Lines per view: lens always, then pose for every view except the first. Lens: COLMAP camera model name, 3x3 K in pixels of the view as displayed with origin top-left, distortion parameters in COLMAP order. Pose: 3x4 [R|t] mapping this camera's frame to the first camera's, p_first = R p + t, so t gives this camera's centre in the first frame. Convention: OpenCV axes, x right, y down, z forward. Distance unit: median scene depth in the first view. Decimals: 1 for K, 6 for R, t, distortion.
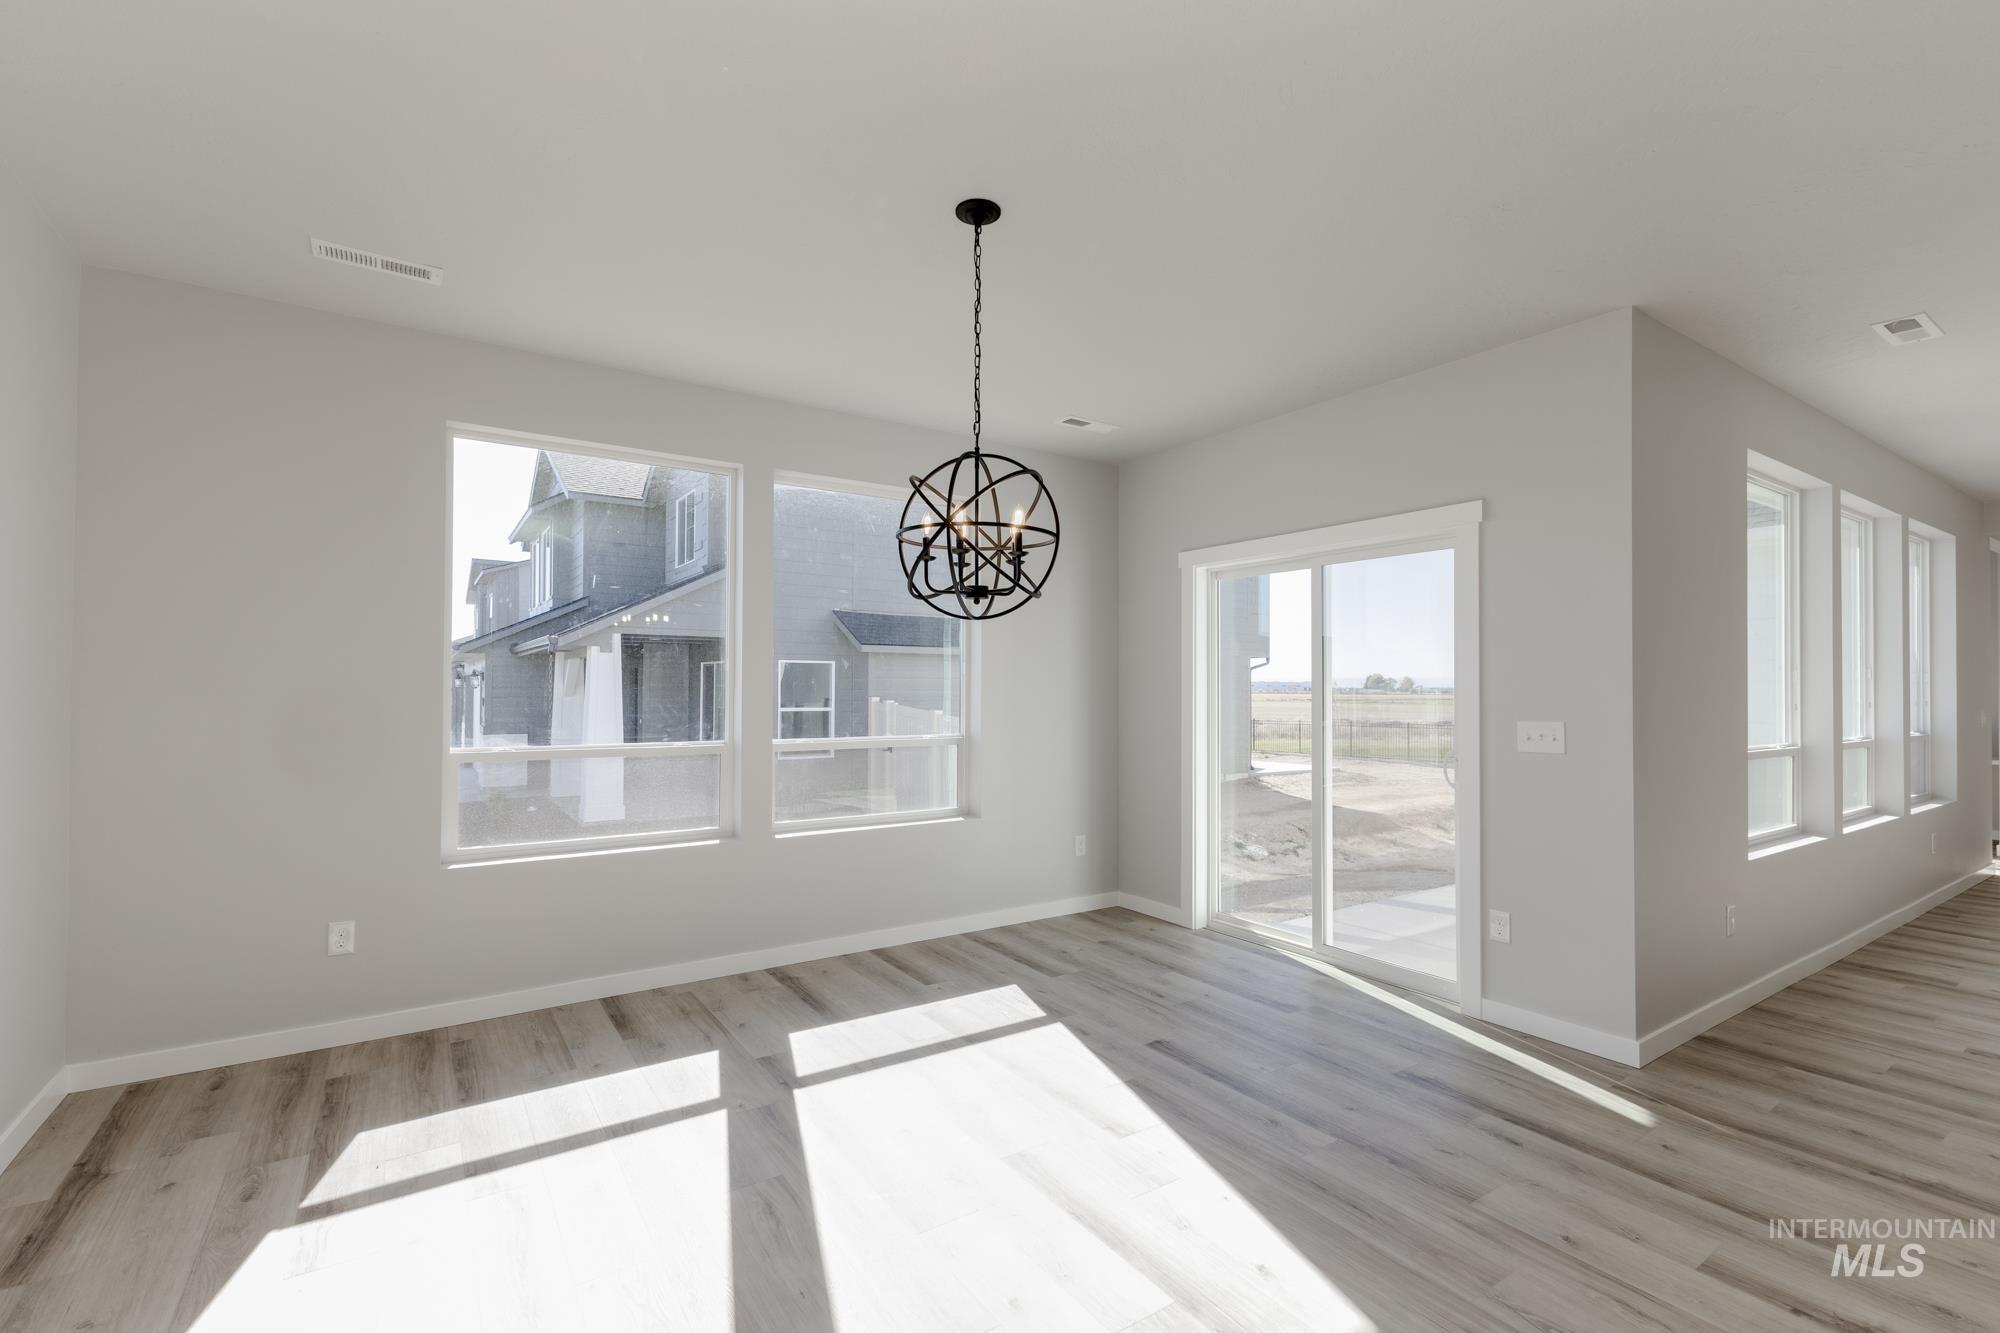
lens RADIAL K [[876.2, 0, 1006.1], [0, 876.2, 668.5], [0, 0, 1]] dist [0.012605, -0.003343]
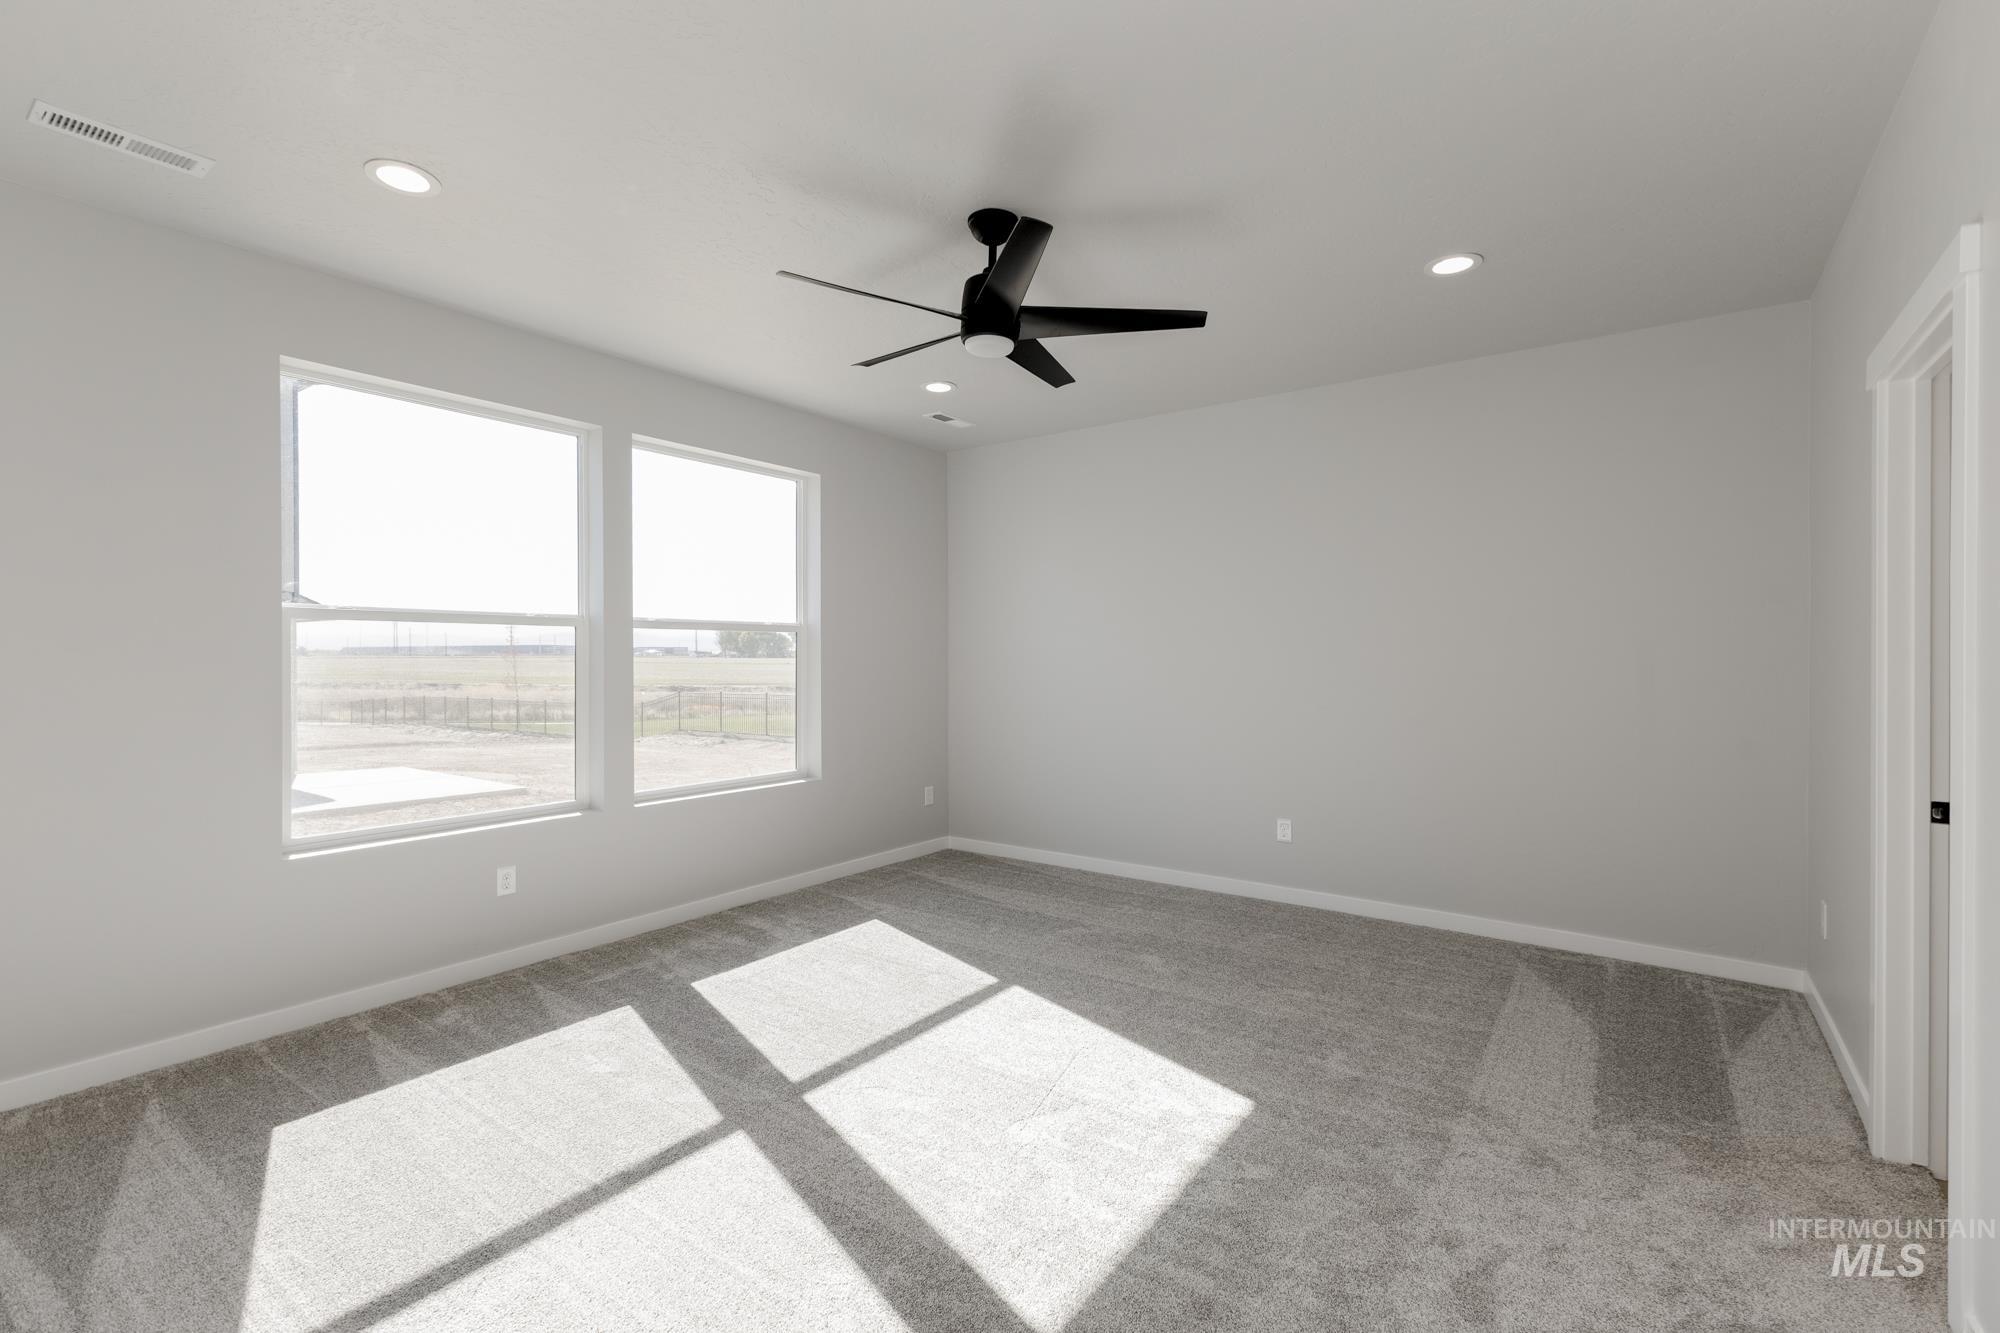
lens RADIAL K [[1049.5, 0, 1014.4], [0, 1049.5, 663.9], [0, 0, 1]] dist [-0.002385, -0.000929]
pose [[0.908374, -0.008993, 0.418061, -0.377207], [-0.006051, 0.999381, 0.034646, -0.012504], [-0.418114, -0.034001, 0.907758, -0.253563]]
